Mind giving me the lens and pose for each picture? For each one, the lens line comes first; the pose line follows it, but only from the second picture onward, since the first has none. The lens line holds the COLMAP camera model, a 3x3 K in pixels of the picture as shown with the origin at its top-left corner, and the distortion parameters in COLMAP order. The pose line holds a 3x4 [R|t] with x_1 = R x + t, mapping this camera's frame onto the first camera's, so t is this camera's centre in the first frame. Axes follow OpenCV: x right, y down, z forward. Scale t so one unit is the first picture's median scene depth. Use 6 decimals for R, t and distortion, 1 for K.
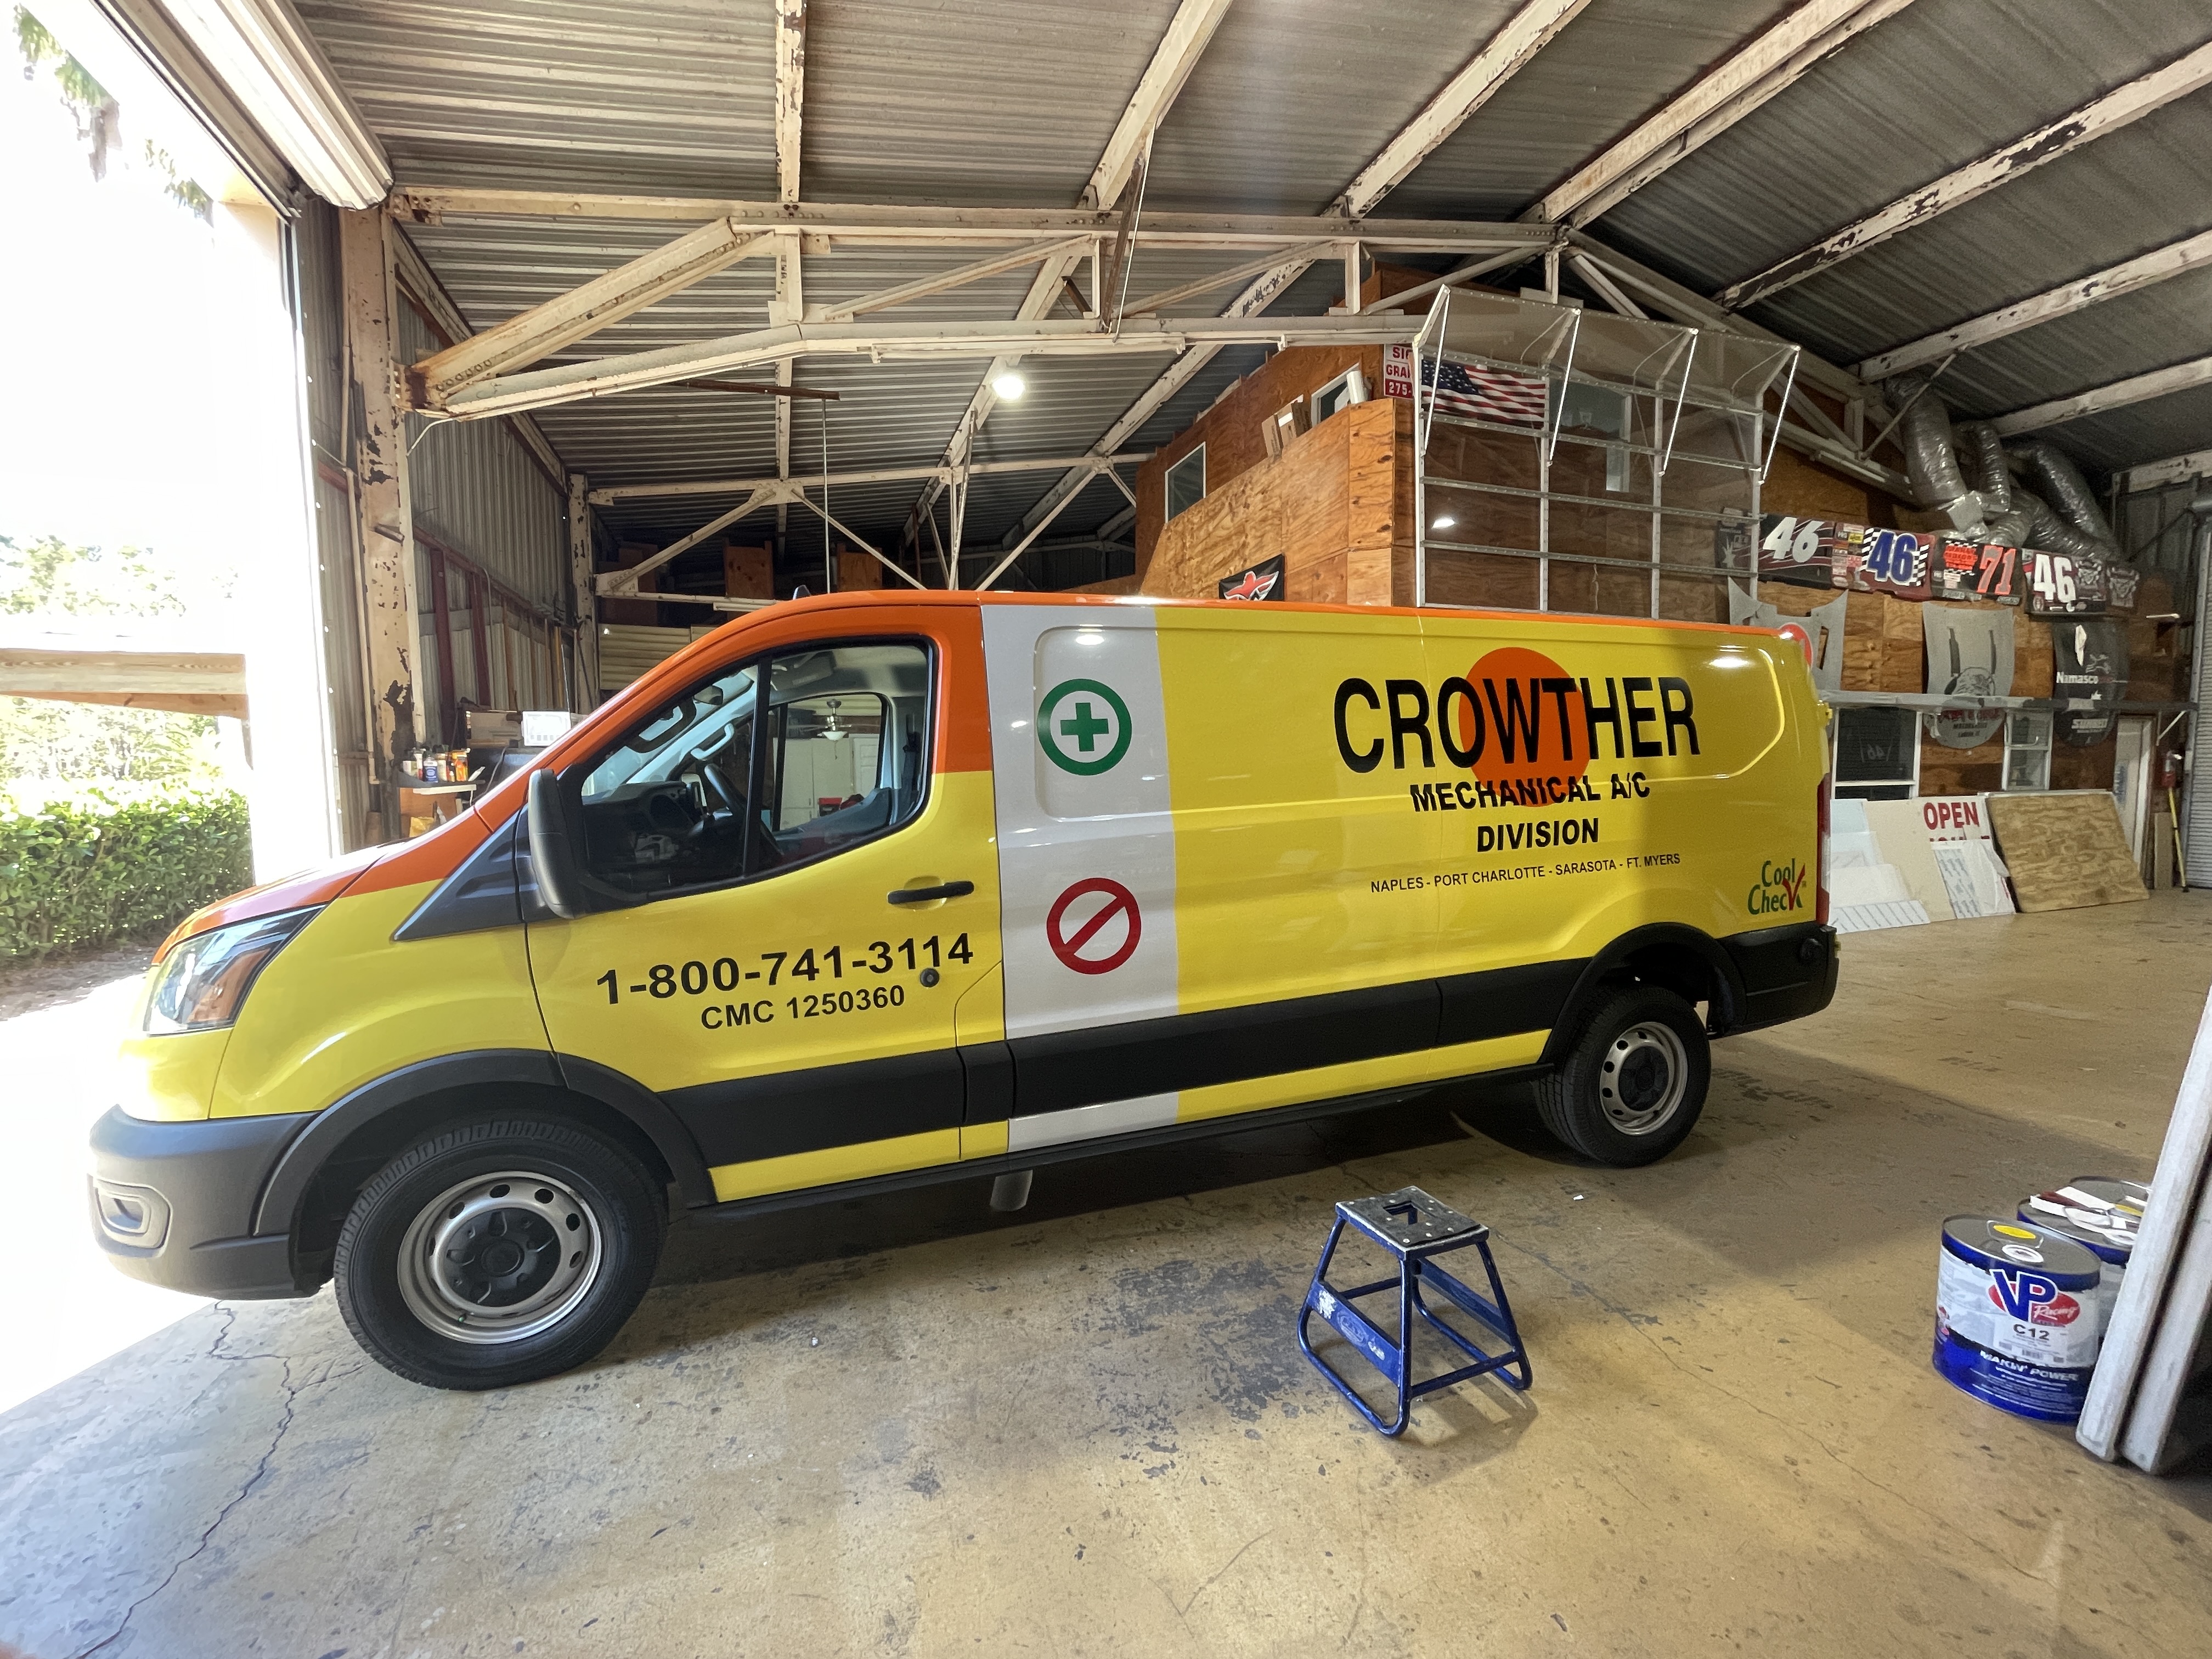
lens RADIAL K [[879.3, 0, 1098.0], [0, 879.3, 846.5], [0, 0, 1]] dist [-0.010453, 0.001747]
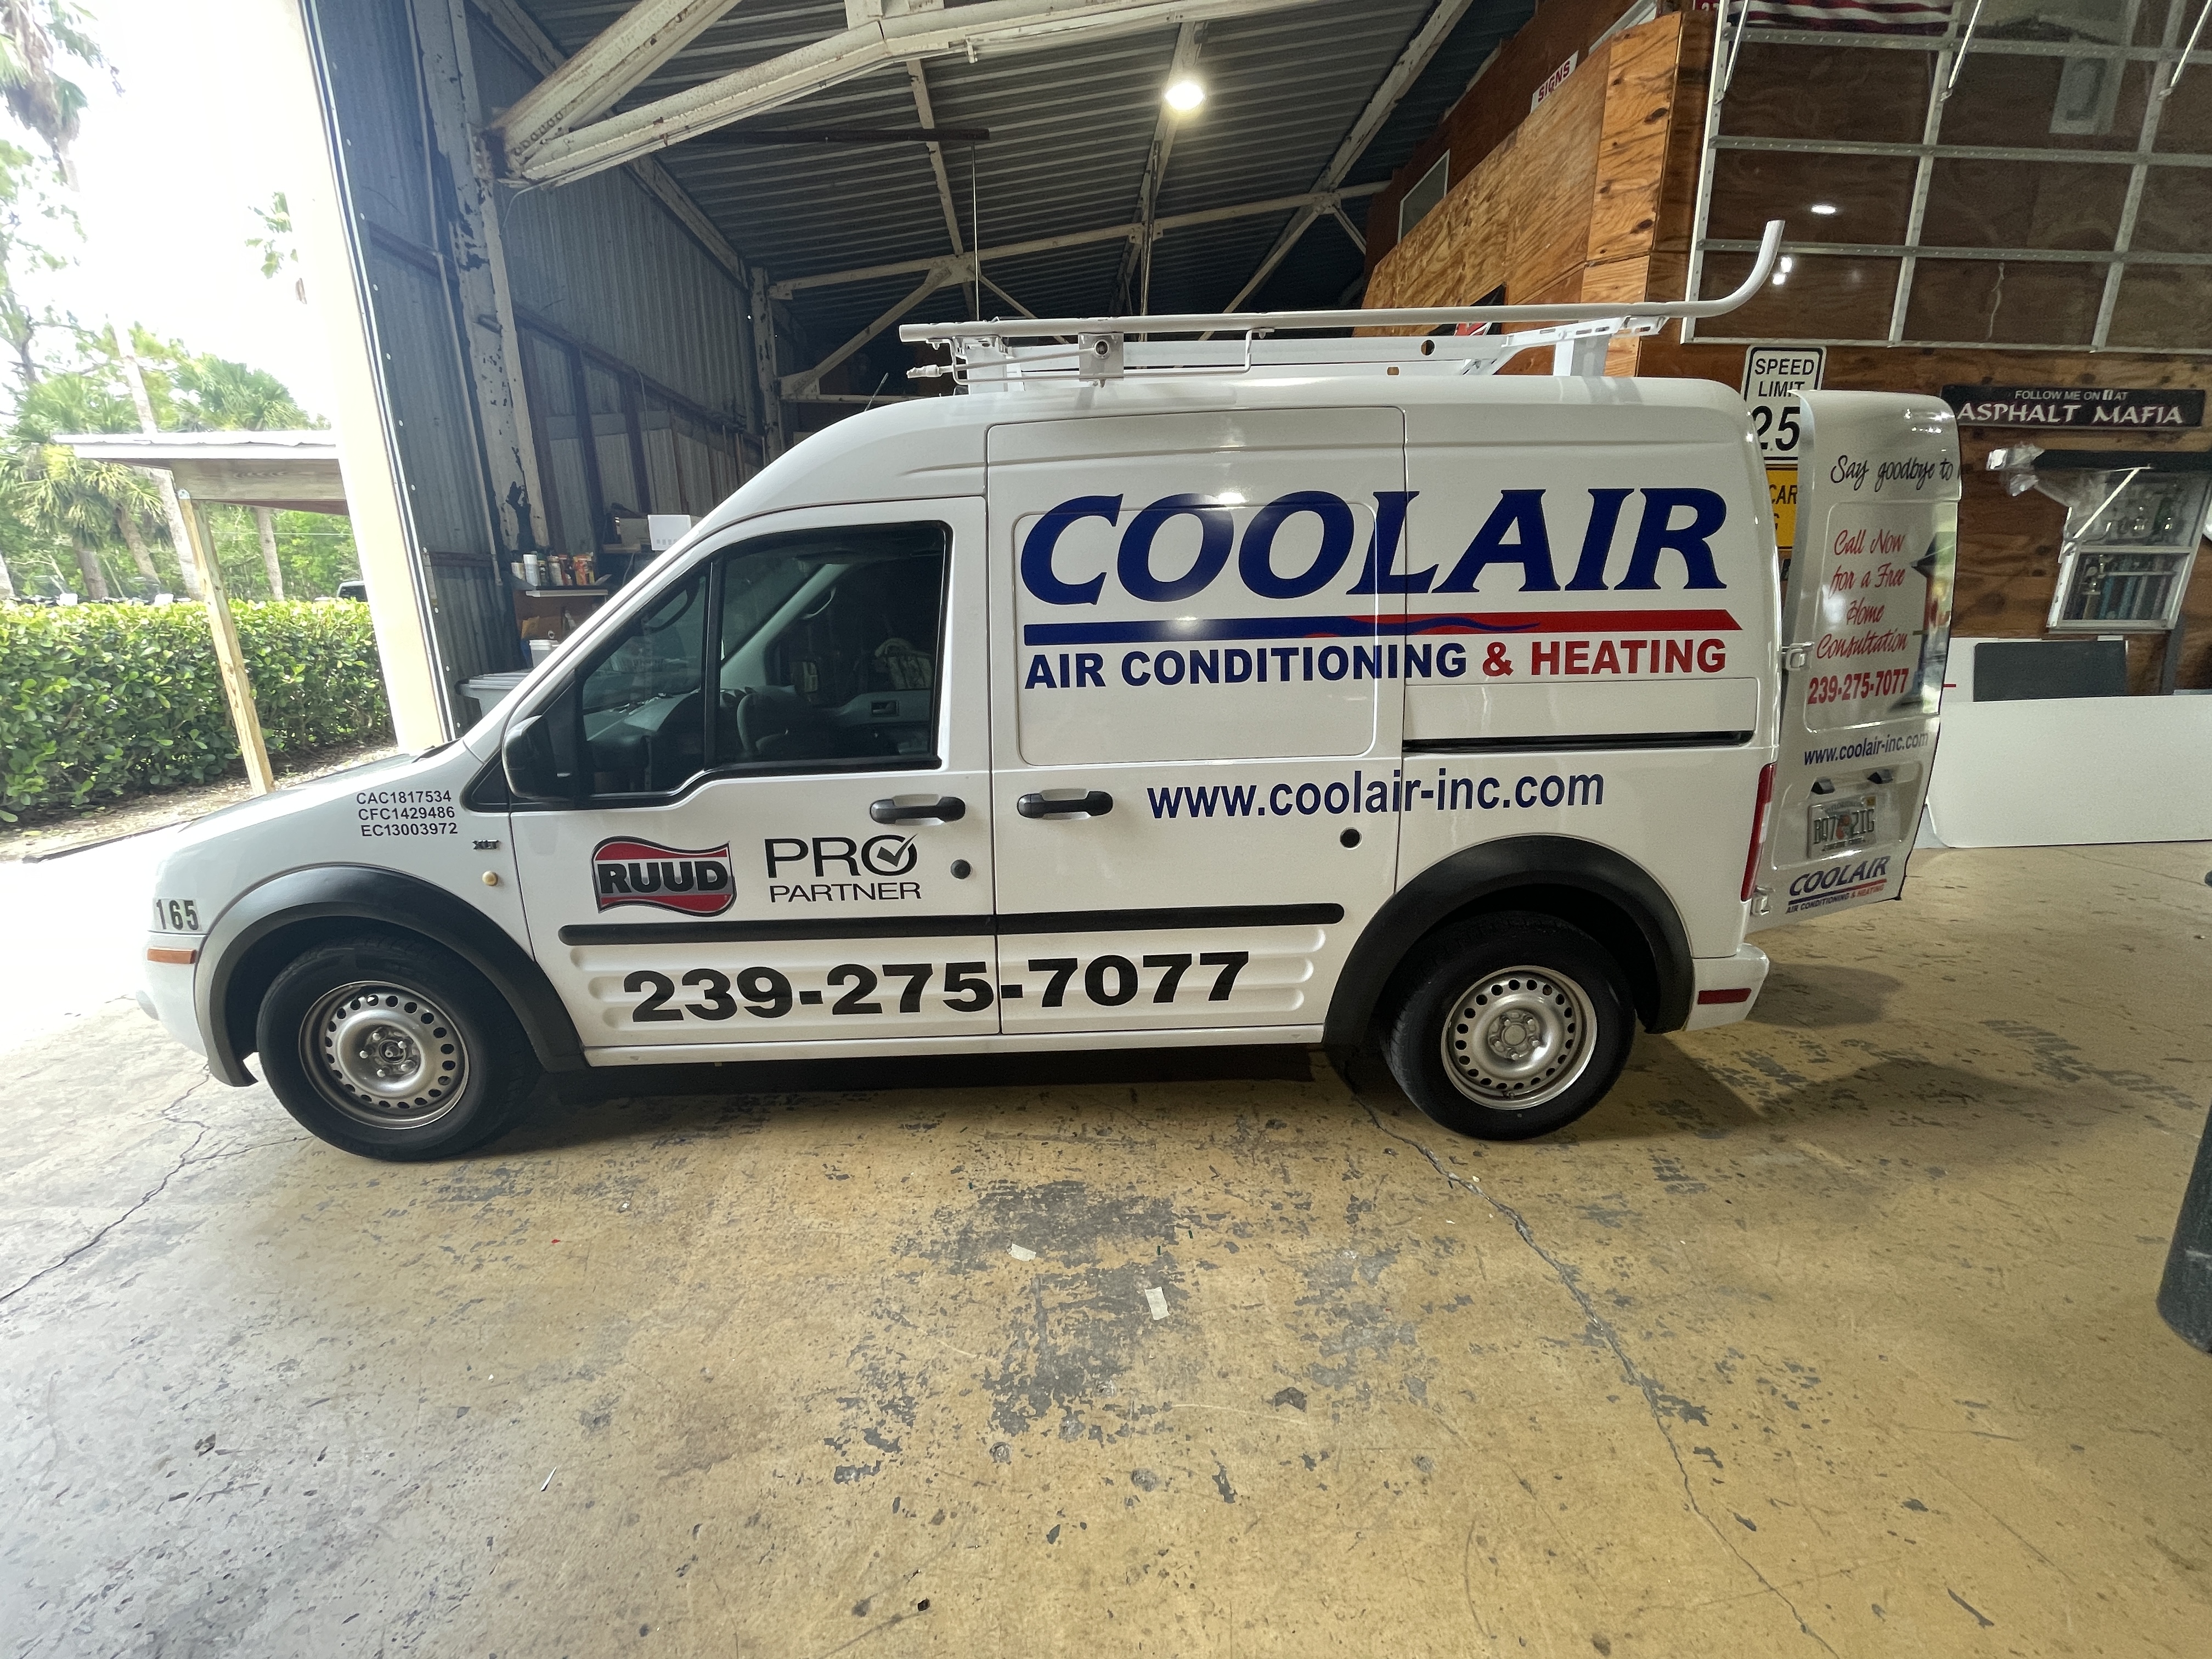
lens RADIAL K [[879.3, 0, 1101.6], [0, 879.3, 839.2], [0, 0, 1]] dist [-0.010453, 0.001747]
pose [[0.962400, 0.079251, -0.259818, 0.121947], [-0.029607, 0.981399, 0.189683, 0.003804], [0.270018, -0.174859, 0.946845, 0.120139]]
